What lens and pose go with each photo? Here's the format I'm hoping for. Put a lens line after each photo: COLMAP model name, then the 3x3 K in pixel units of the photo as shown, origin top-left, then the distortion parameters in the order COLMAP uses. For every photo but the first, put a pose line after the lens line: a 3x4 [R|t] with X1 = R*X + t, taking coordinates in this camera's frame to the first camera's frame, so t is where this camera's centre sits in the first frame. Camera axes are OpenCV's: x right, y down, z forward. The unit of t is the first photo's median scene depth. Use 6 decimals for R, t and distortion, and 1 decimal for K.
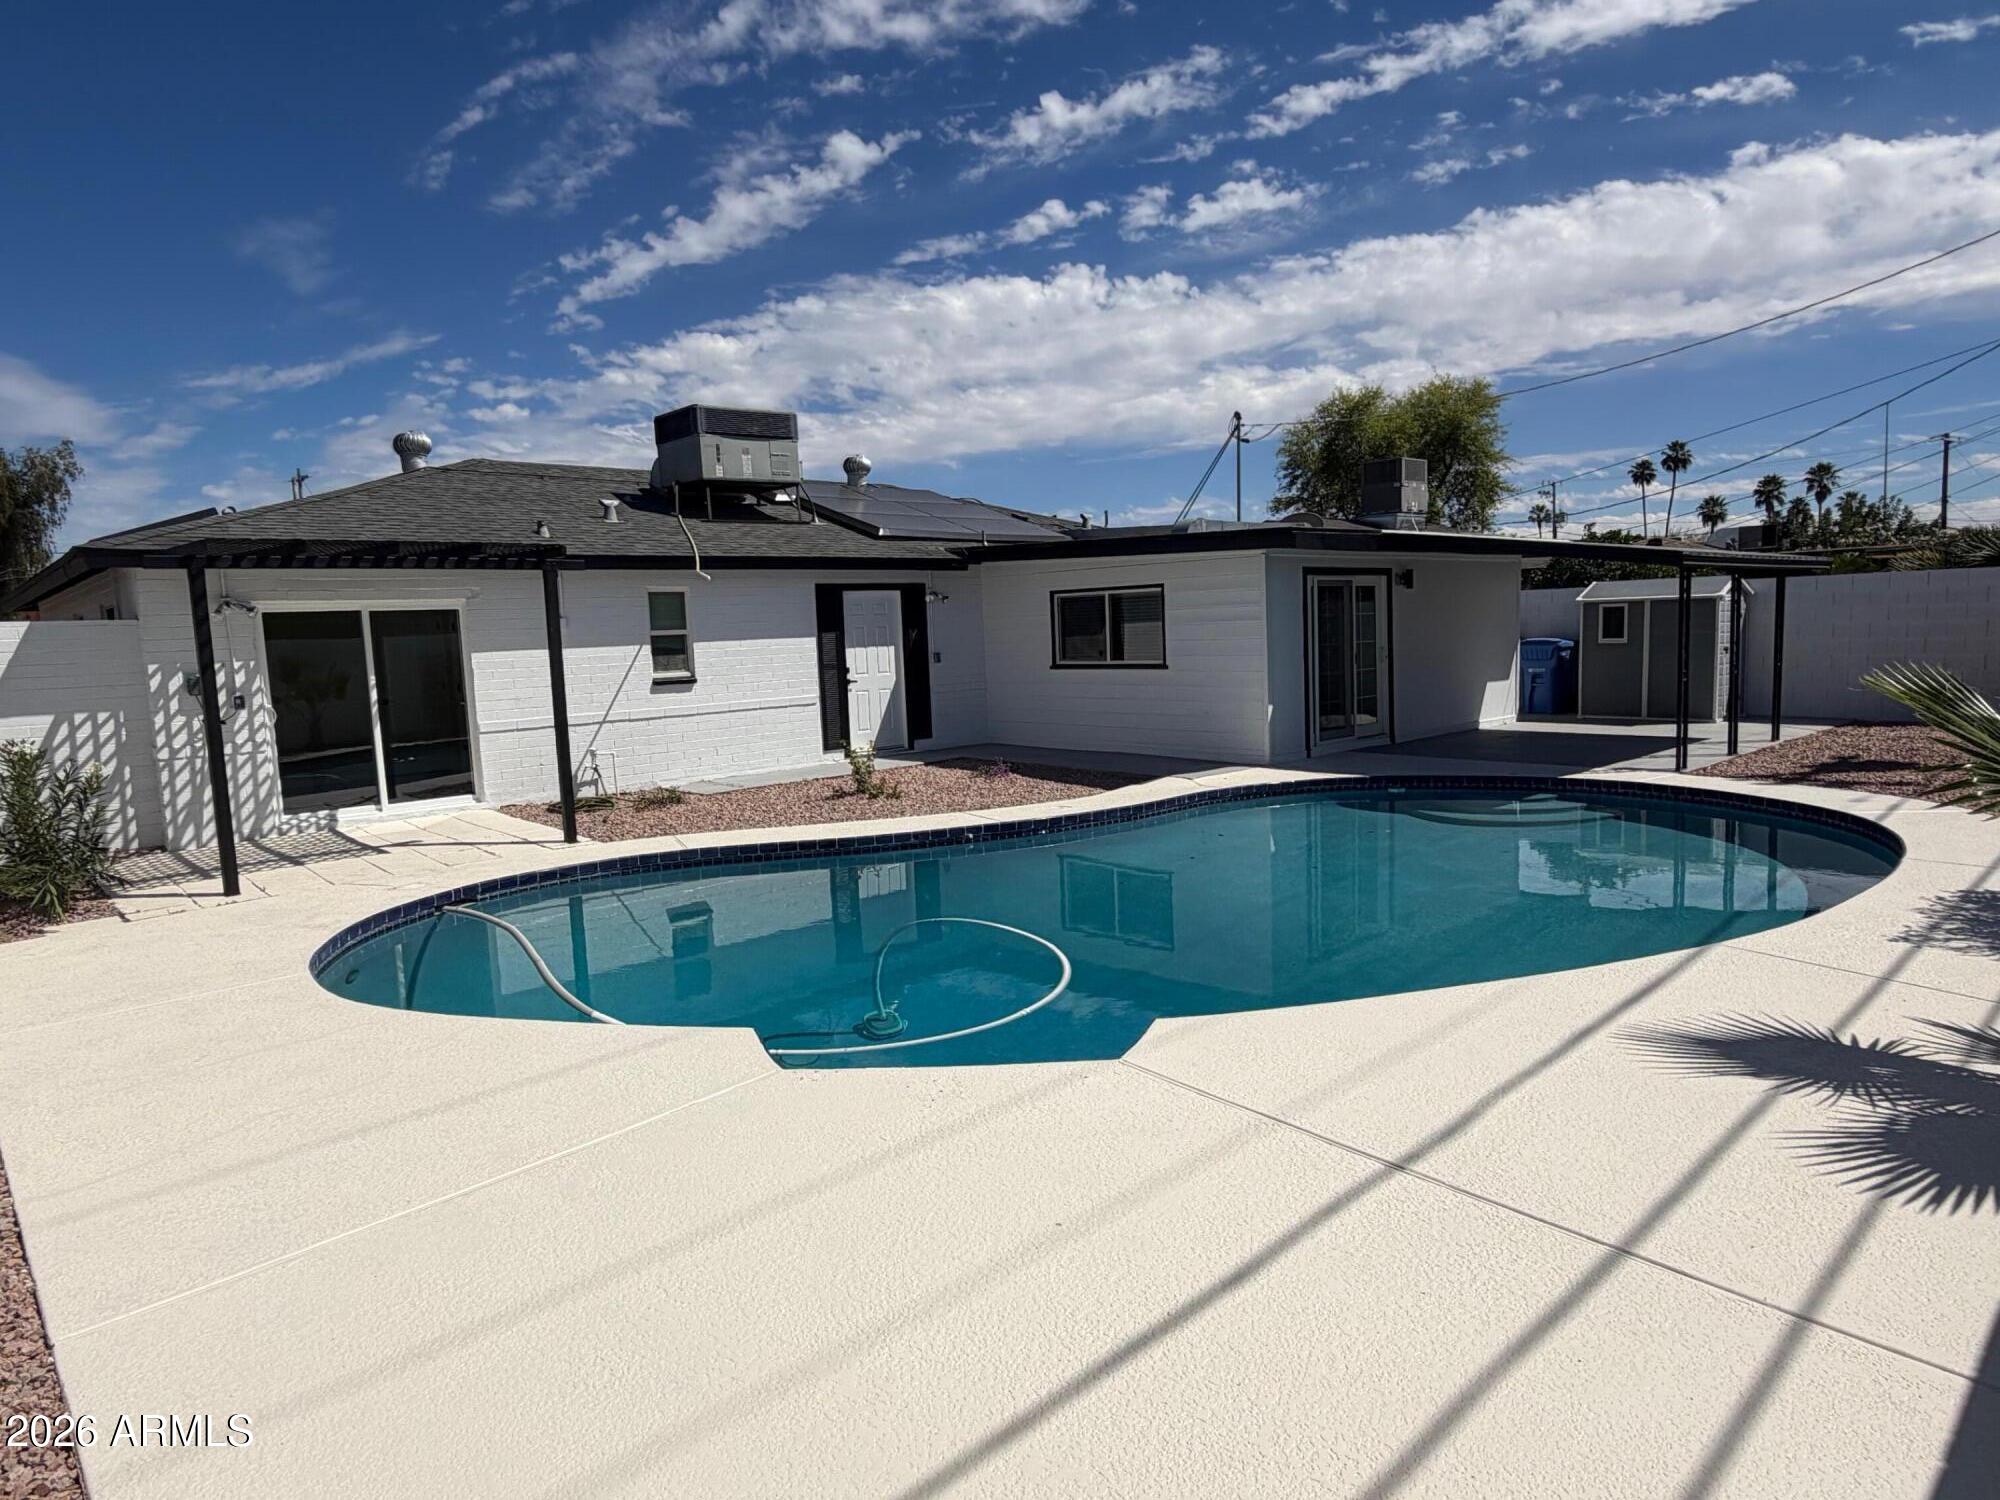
lens RADIAL K [[1188.1, 0, 1005.9], [0, 1188.1, 756.0], [0, 0, 1]] dist [-0.001208, -0.000598]
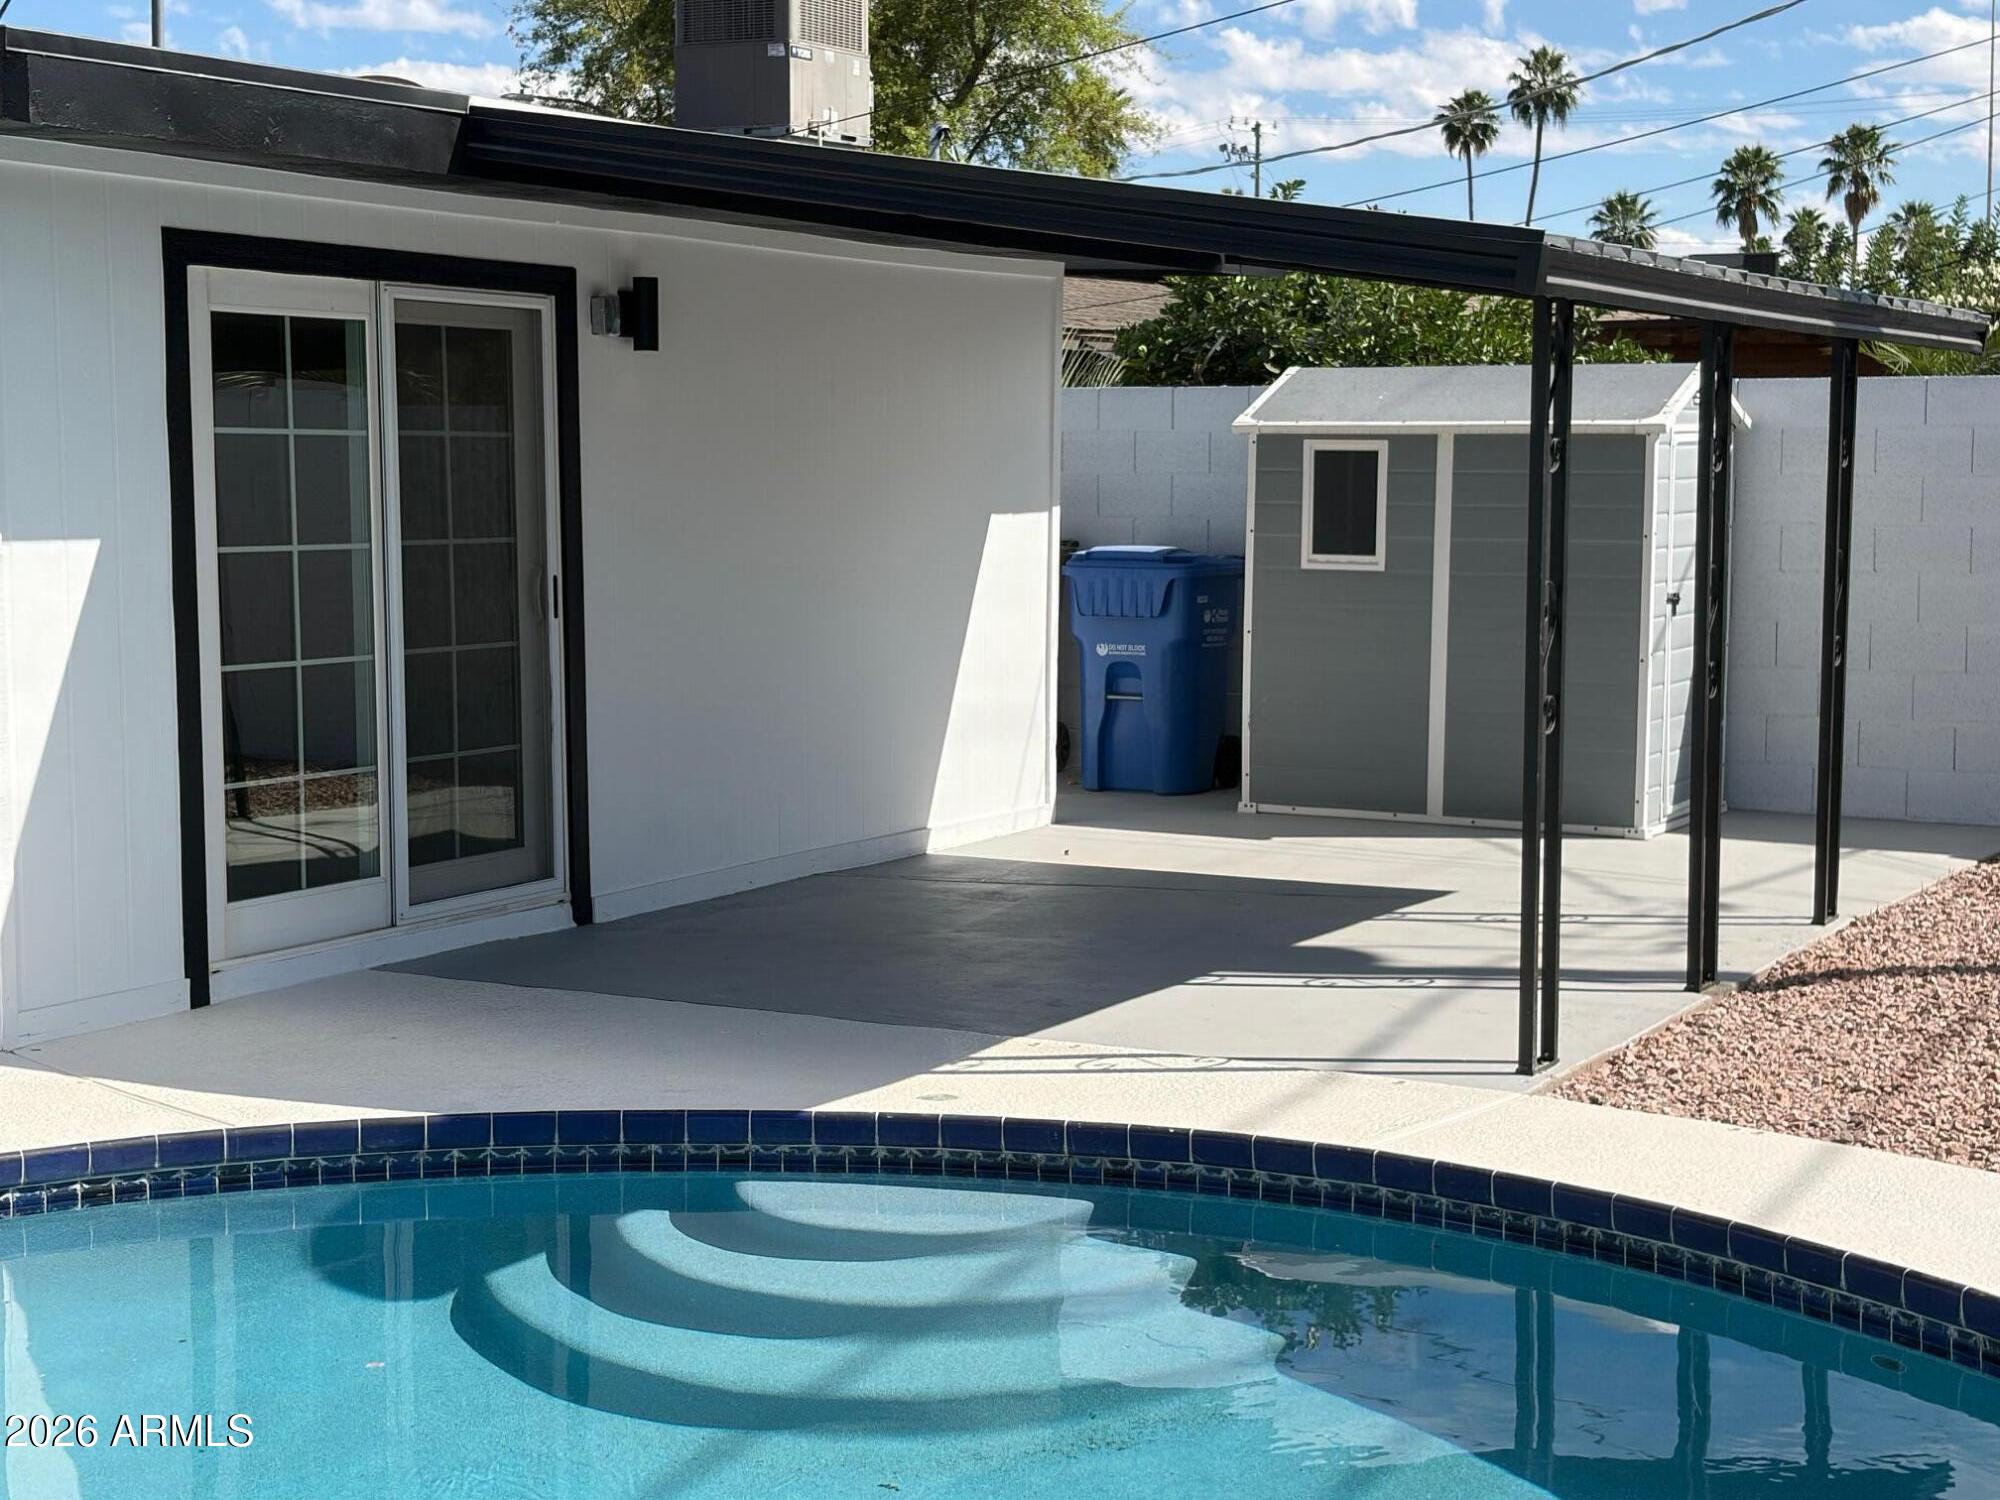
lens RADIAL K [[3270.8, 0, 1000.5], [0, 3270.8, 699.1], [0, 0, 1]] dist [0.233781, 0.026536]
pose [[0.939007, 0.016409, 0.343507, 0.135096], [-0.003575, 0.999273, -0.037961, -0.028861], [-0.343880, 0.034417, 0.938383, 0.233138]]
